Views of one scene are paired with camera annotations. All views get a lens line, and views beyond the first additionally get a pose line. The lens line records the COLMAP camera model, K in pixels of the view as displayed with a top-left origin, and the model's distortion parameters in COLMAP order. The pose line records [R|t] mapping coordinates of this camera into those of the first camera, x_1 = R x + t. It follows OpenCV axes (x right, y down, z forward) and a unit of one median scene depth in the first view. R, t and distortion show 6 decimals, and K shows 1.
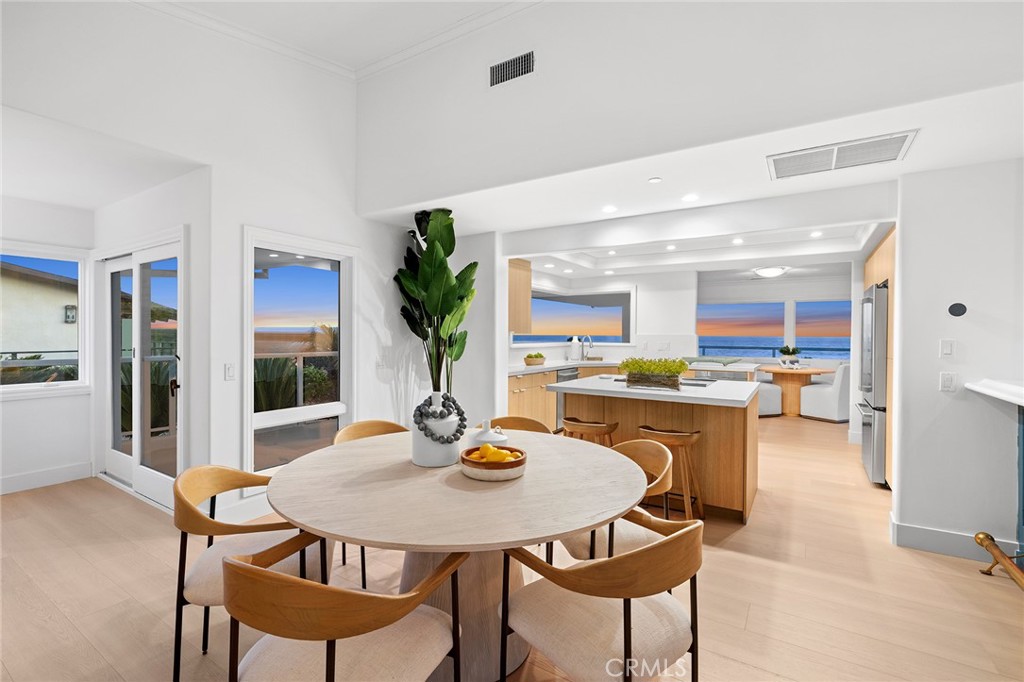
lens RADIAL K [[461.8, 0, 511.4], [0, 461.8, 337.9], [0, 0, 1]] dist [0.000368, 0.000176]
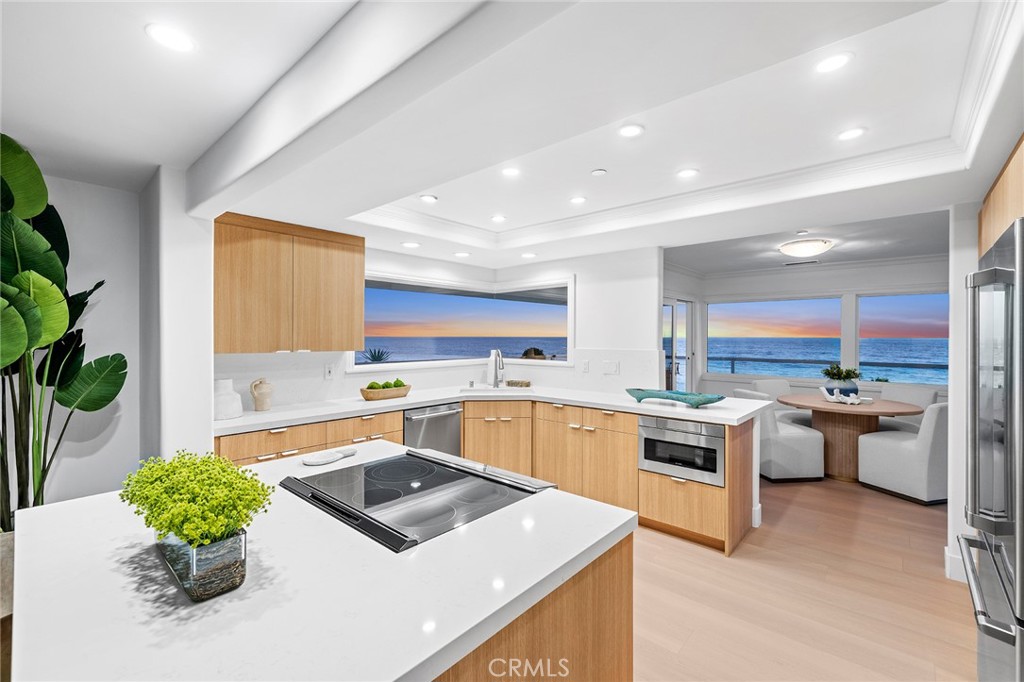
lens RADIAL K [[437.5, 0, 511.7], [0, 437.5, 338.1], [0, 0, 1]] dist [0.000626, -0.000719]
pose [[0.987124, -0.002130, -0.159943, 0.271048], [0.001063, 0.999977, -0.006758, -0.018122], [0.159953, 0.006501, 0.987103, 0.360167]]
